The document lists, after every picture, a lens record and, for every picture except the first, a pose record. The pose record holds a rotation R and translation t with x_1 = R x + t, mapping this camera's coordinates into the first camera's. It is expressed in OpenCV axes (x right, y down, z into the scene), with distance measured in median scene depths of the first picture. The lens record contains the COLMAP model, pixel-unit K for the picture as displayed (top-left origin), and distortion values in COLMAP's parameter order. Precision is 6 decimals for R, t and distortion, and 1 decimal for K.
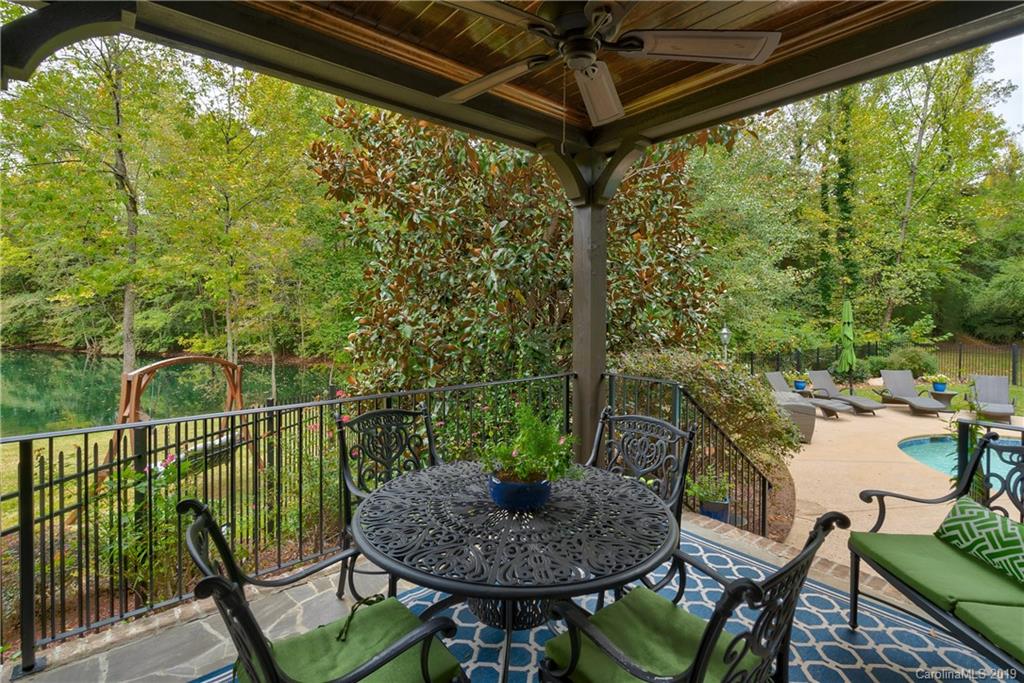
lens RADIAL K [[477.2, 0, 508.3], [0, 477.2, 315.2], [0, 0, 1]] dist [0.003891, 0.001126]
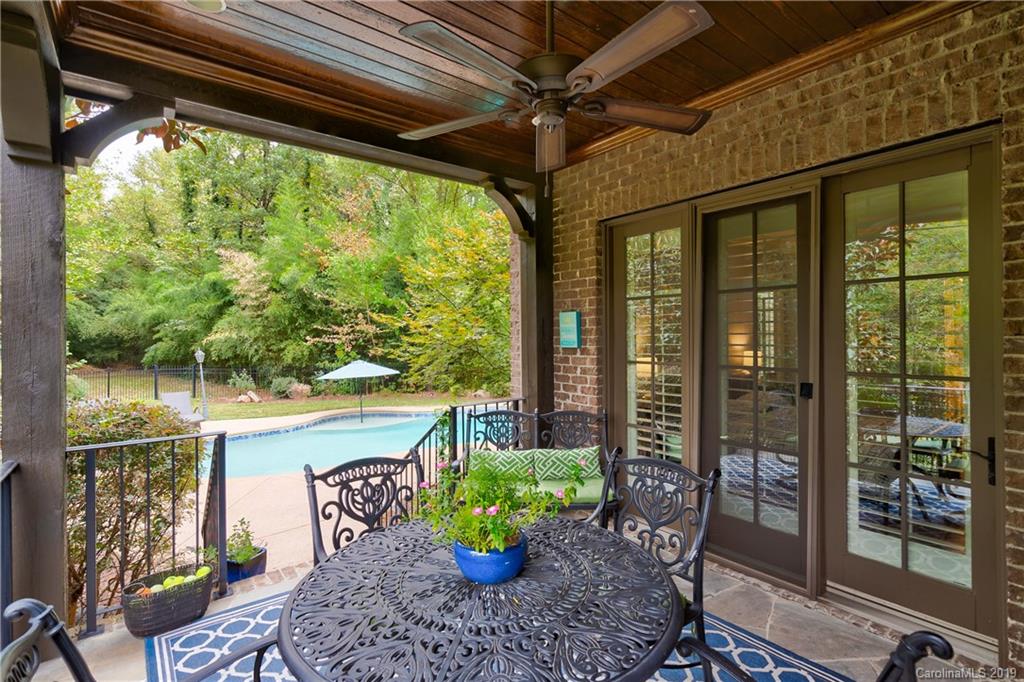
lens RADIAL K [[477.2, 0, 515.6], [0, 477.2, 342.3], [0, 0, 1]] dist [0.003891, 0.001126]
pose [[0.024539, -0.017594, 0.999544, -0.061738], [0.014135, 0.999751, 0.017251, -0.001962], [-0.999599, 0.013705, 0.024782, 0.069698]]
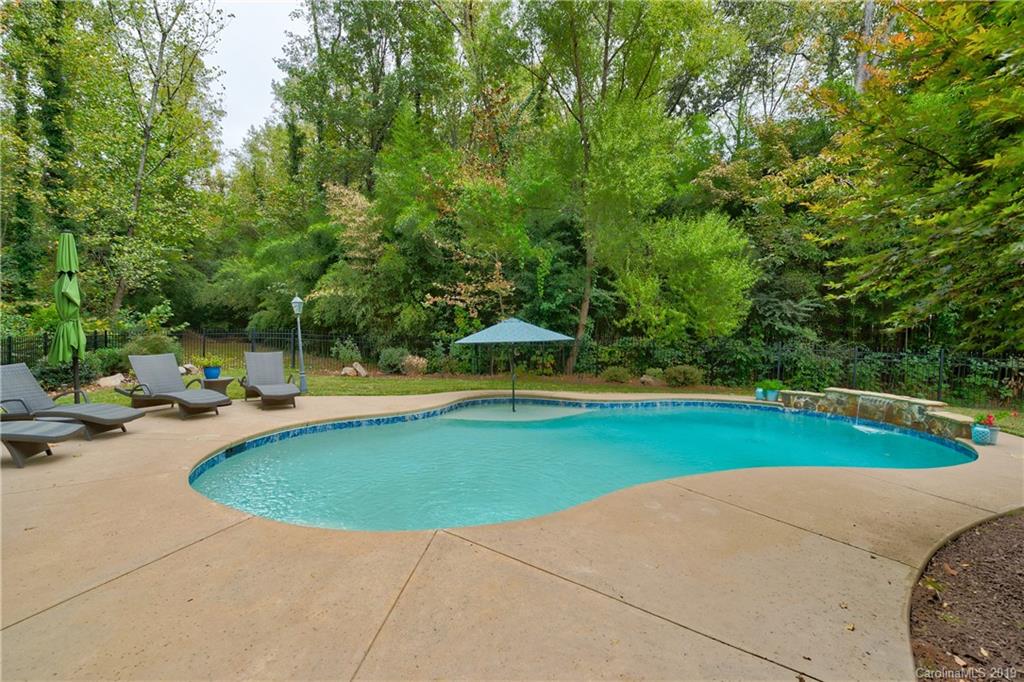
lens RADIAL K [[477.2, 0, 514.2], [0, 477.2, 340.8], [0, 0, 1]] dist [0.003891, 0.001126]
pose [[0.193596, -0.026164, 0.980732, 0.140085], [-0.017412, 0.999395, 0.030099, 0.035508], [-0.980927, -0.022903, 0.193023, 0.204619]]
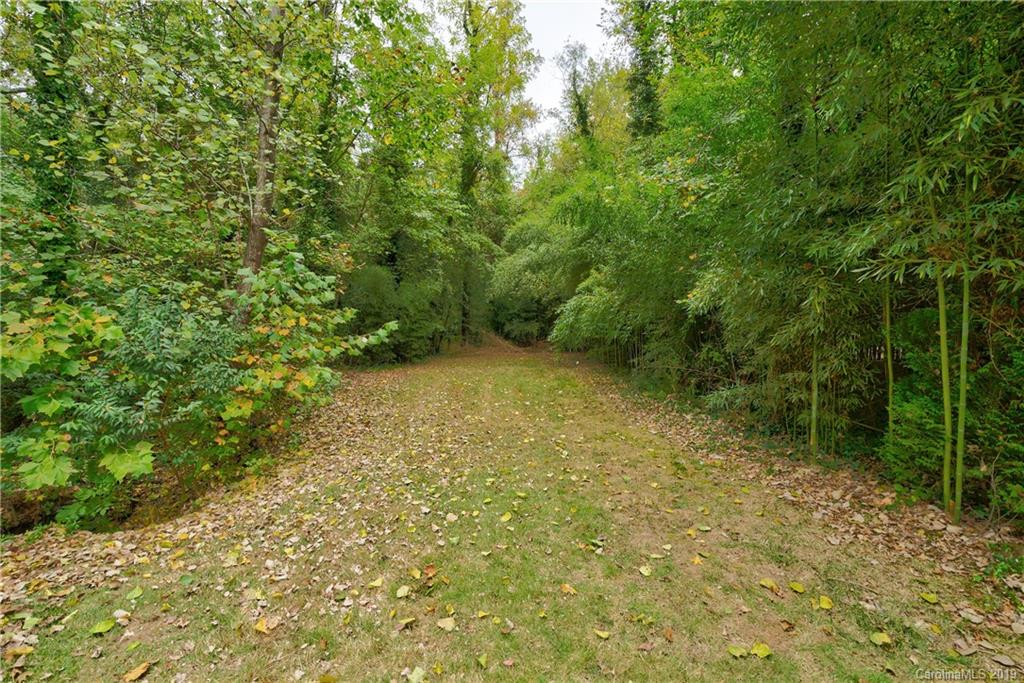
lens RADIAL K [[477.2, 0, 511.2], [0, 477.2, 339.3], [0, 0, 1]] dist [0.003891, 0.001126]
pose [[0.733533, -0.017555, 0.679427, 0.773199], [-0.009265, 0.999315, 0.035823, 0.038494], [-0.679591, -0.032572, 0.732868, 0.721574]]
